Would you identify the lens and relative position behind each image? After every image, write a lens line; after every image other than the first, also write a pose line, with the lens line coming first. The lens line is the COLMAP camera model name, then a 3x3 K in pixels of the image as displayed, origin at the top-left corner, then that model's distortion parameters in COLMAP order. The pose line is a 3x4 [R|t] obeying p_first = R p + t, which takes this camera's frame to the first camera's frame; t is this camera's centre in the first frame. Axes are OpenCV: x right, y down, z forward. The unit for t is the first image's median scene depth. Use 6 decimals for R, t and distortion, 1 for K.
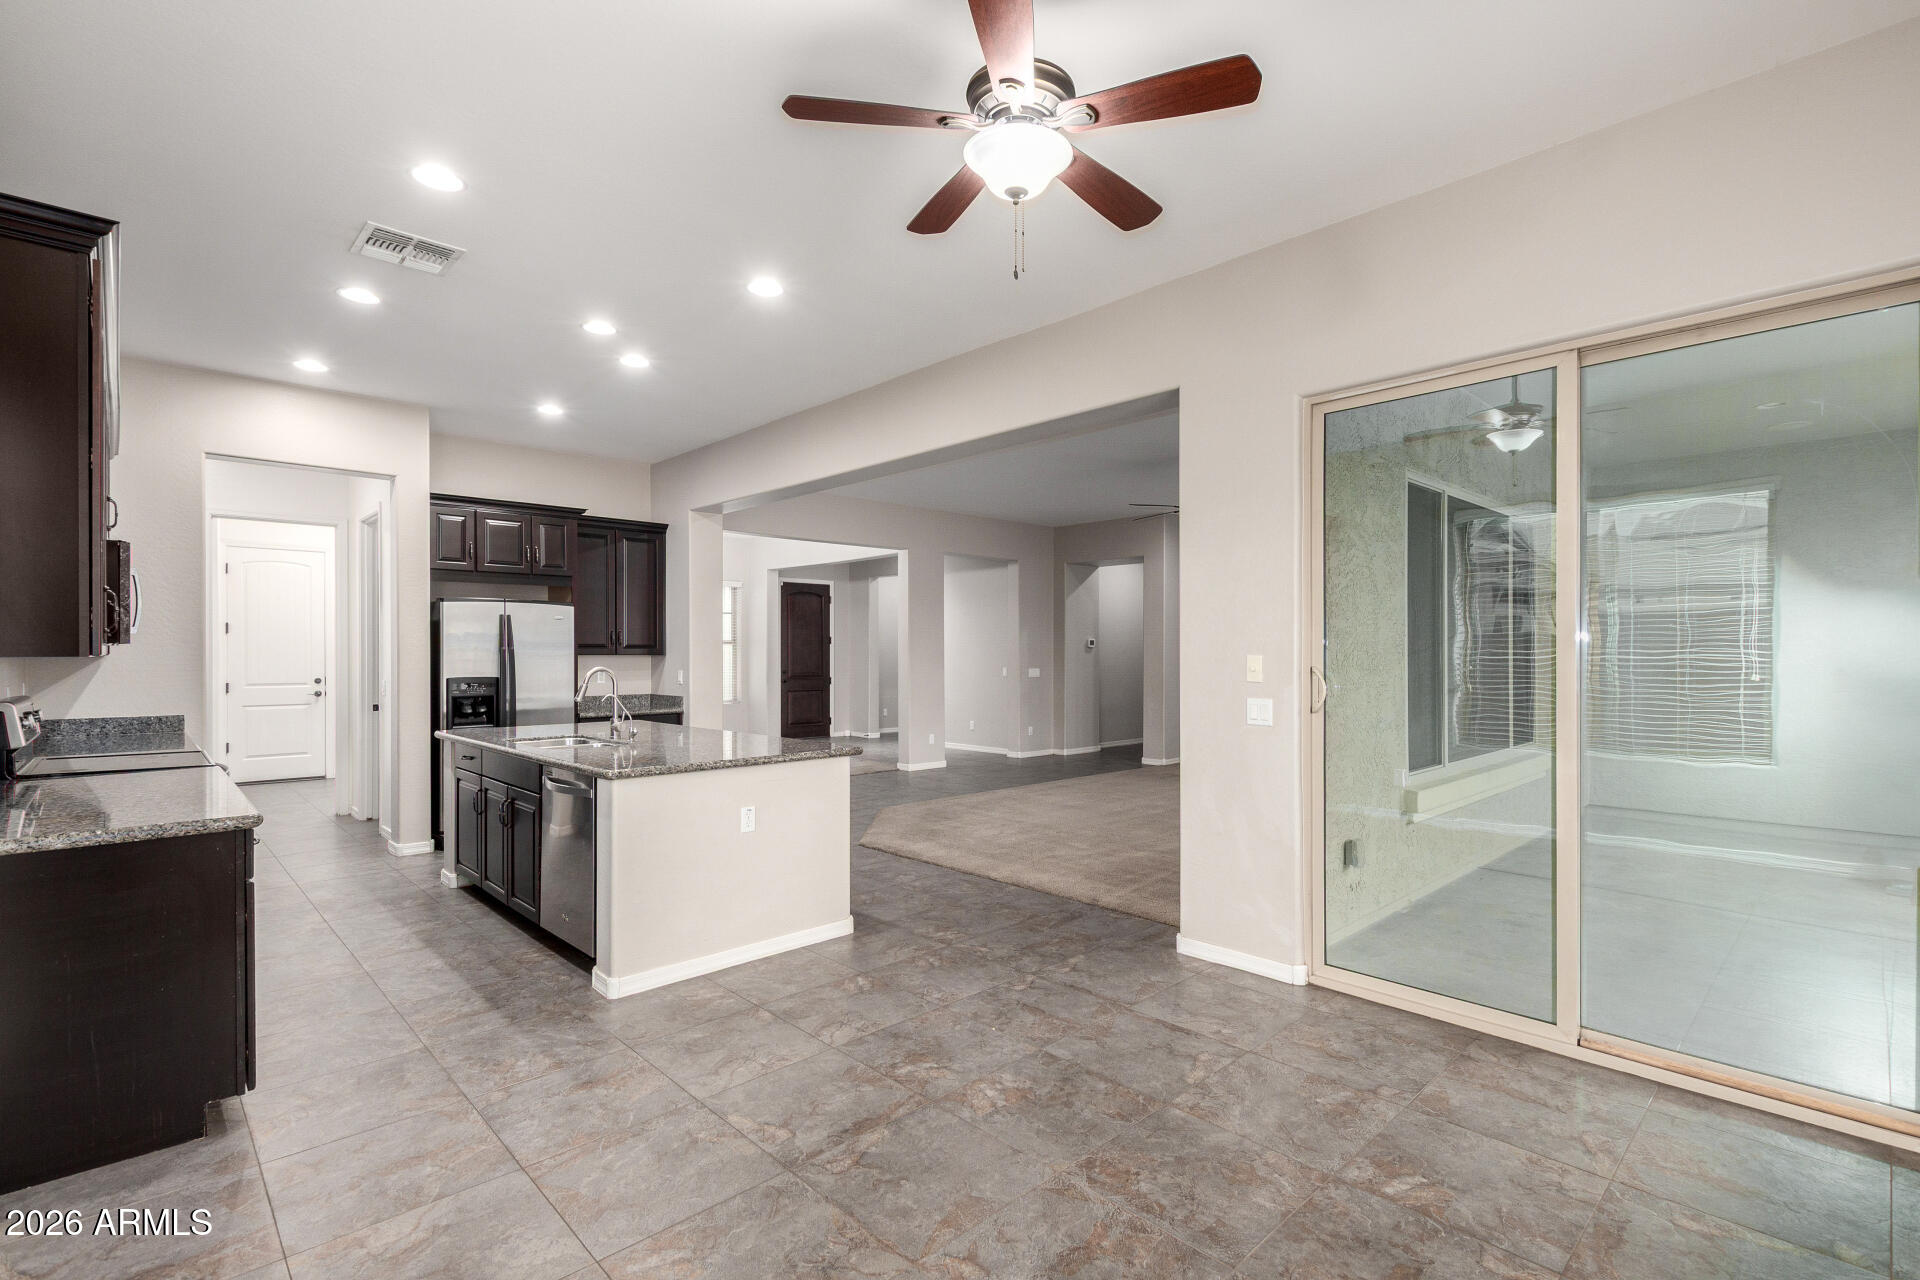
lens RADIAL K [[887.2, 0, 958.0], [0, 887.2, 655.8], [0, 0, 1]] dist [0.005689, -0.001666]
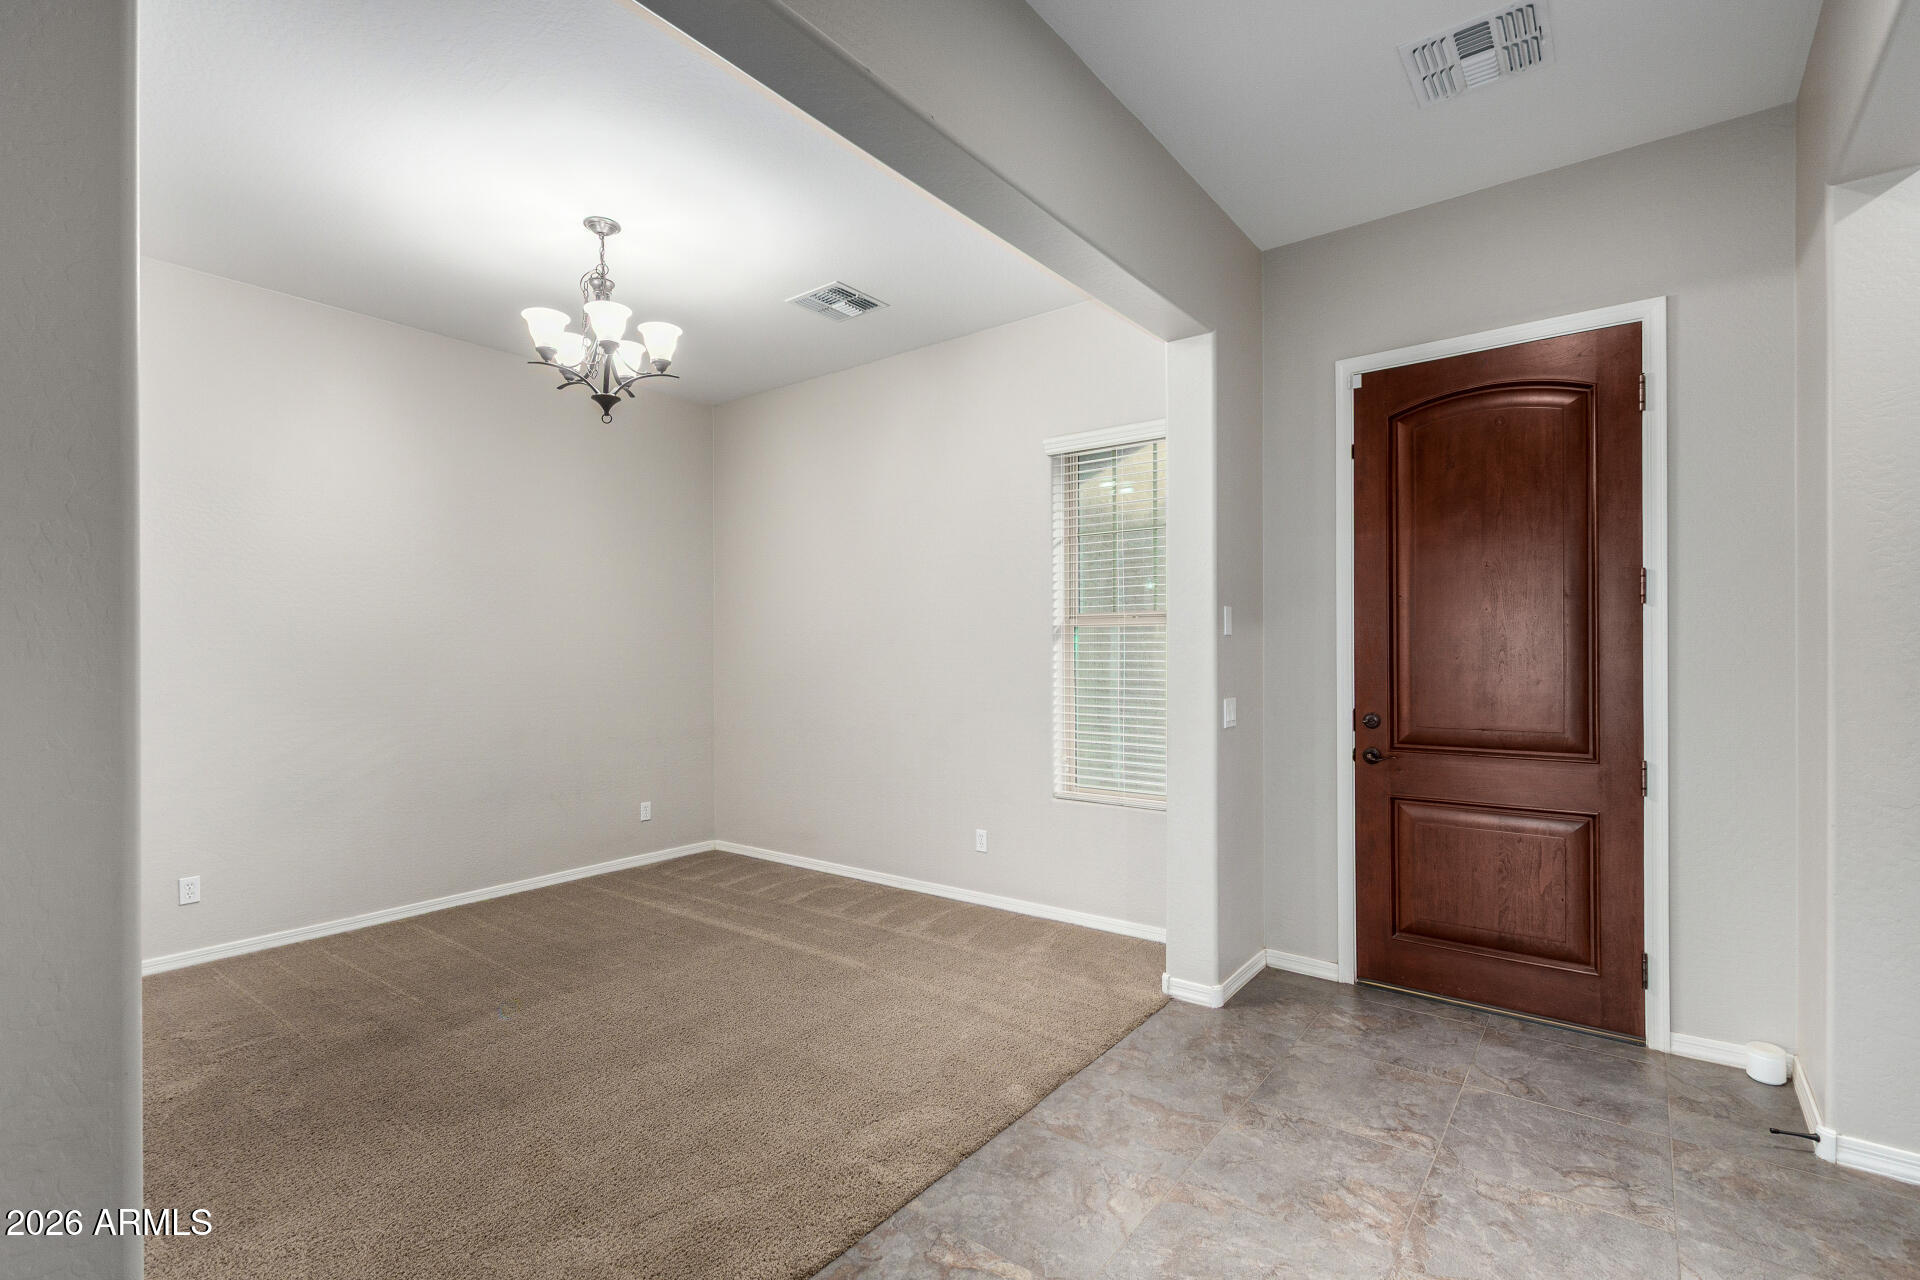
lens RADIAL K [[887.2, 0, 958.0], [0, 887.2, 655.8], [0, 0, 1]] dist [0.005689, -0.001666]
pose [[0.155481, 0.003494, -0.987833, 0.079713], [0.000860, 0.999993, 0.003673, -0.003407], [0.987838, -0.001421, 0.155477, 1.660316]]
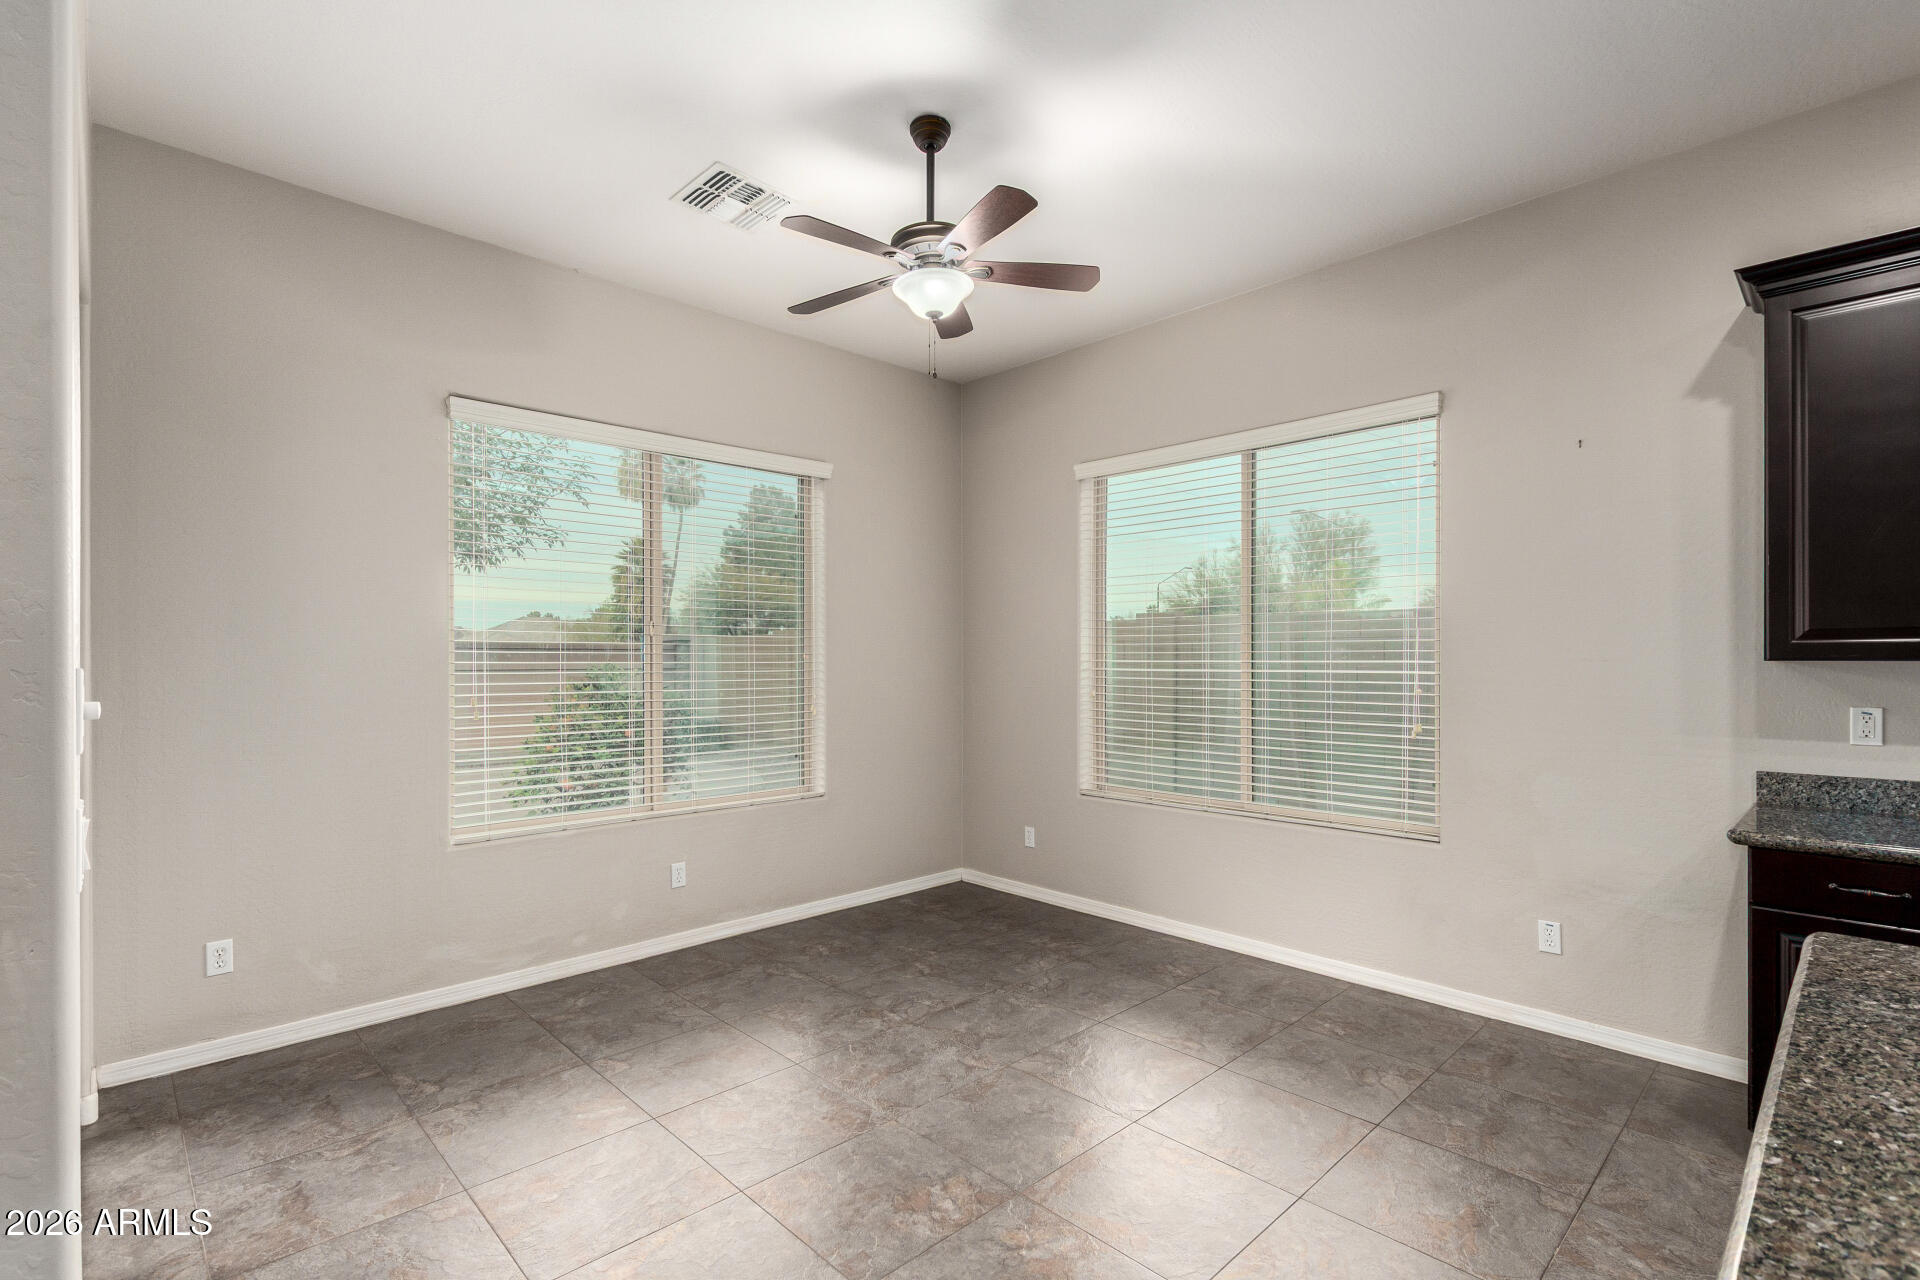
lens RADIAL K [[889.8, 0, 963.6], [0, 889.8, 661.4], [0, 0, 1]] dist [-0.000794, -0.000645]
pose [[-0.999898, 0.002870, -0.013956, 0.012808], [0.002792, 0.999980, 0.005616, -0.002371], [0.013972, 0.005576, -0.999887, 0.729096]]
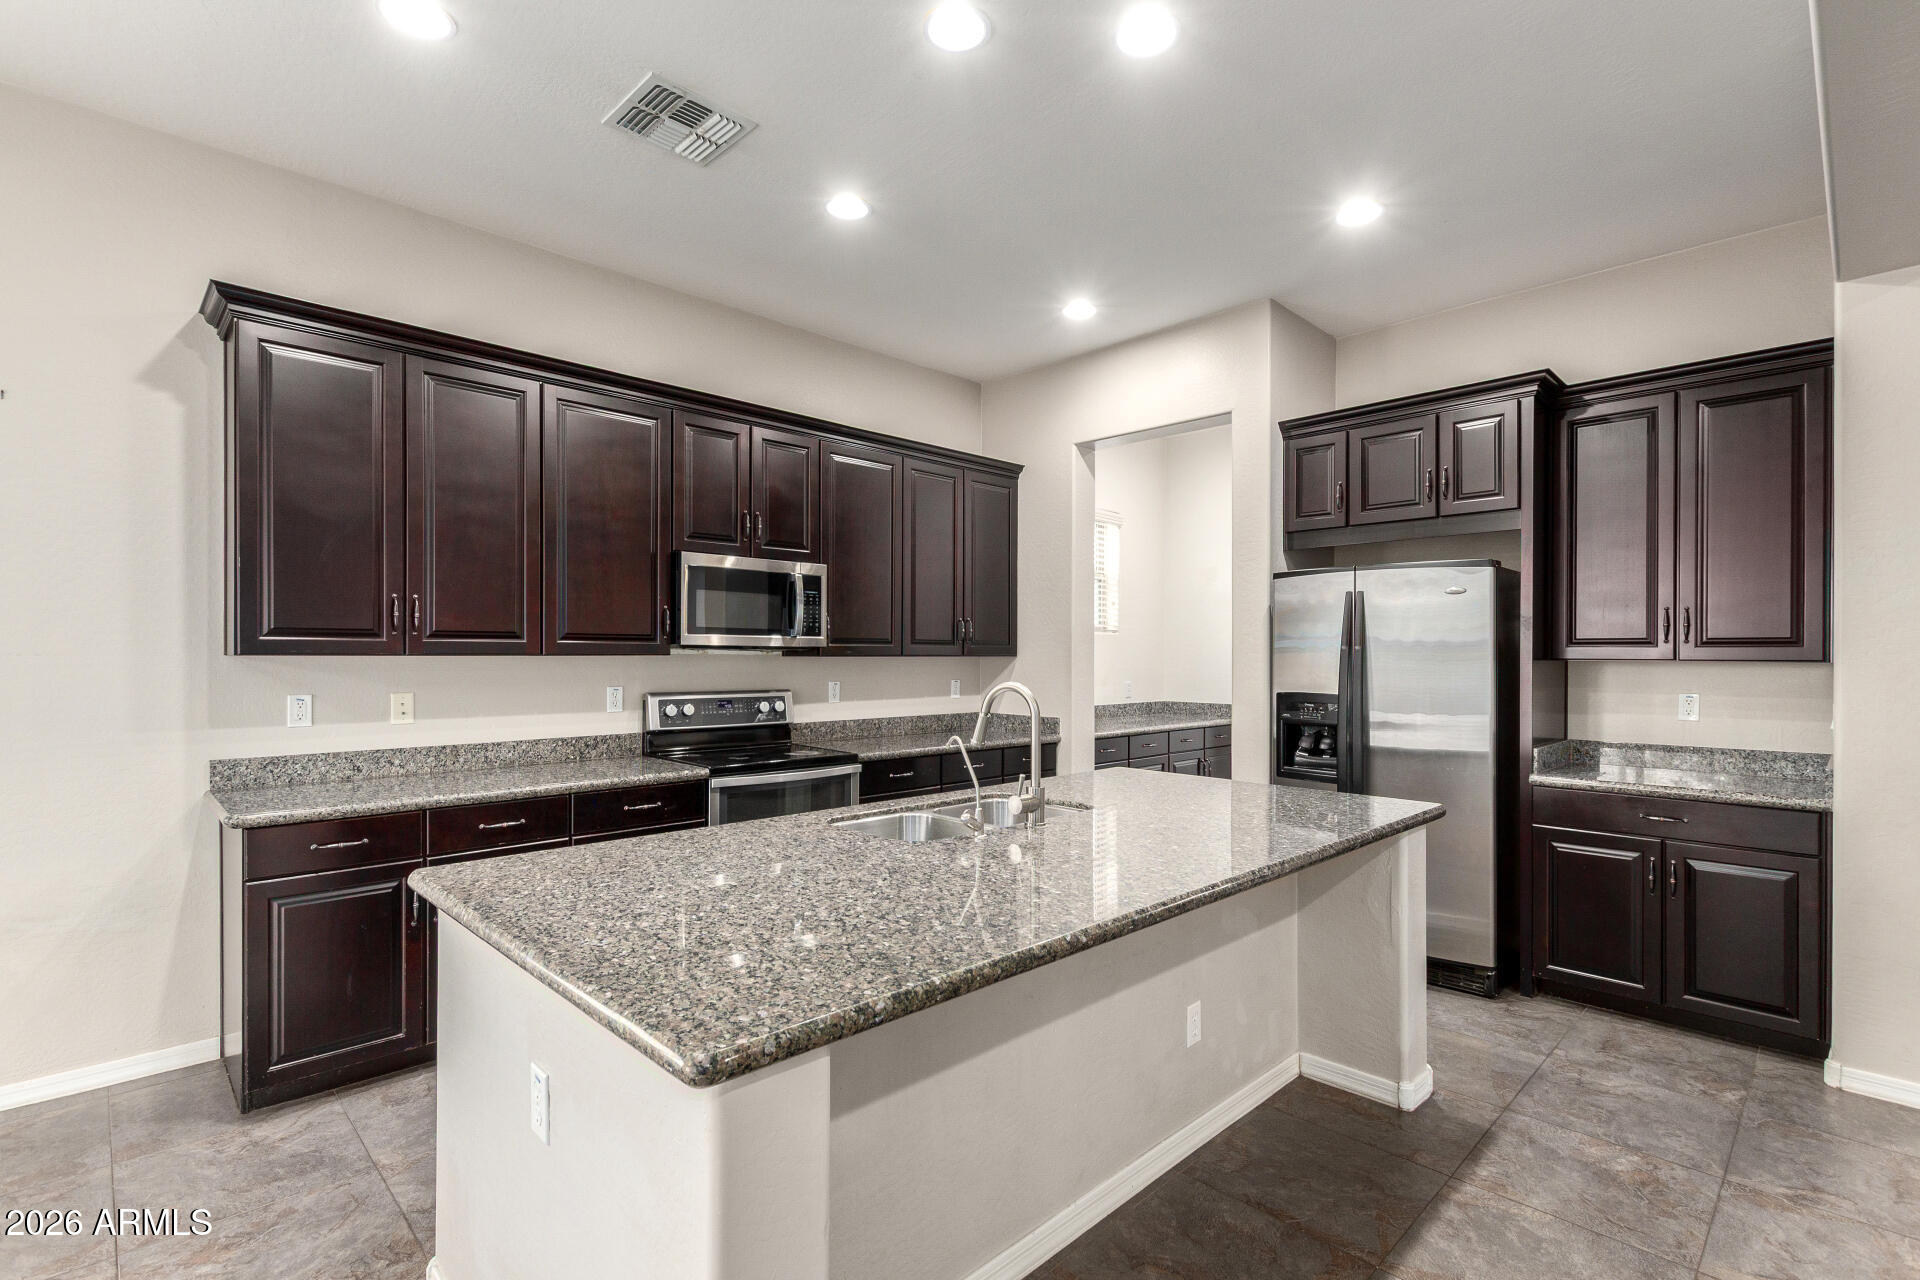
lens RADIAL K [[887.2, 0, 958.0], [0, 887.2, 655.8], [0, 0, 1]] dist [0.005689, -0.001666]
pose [[0.018715, 0.003444, -0.999819, 0.080533], [-0.006447, 0.999974, 0.003324, -0.002855], [0.999804, 0.006383, 0.018737, 0.677358]]
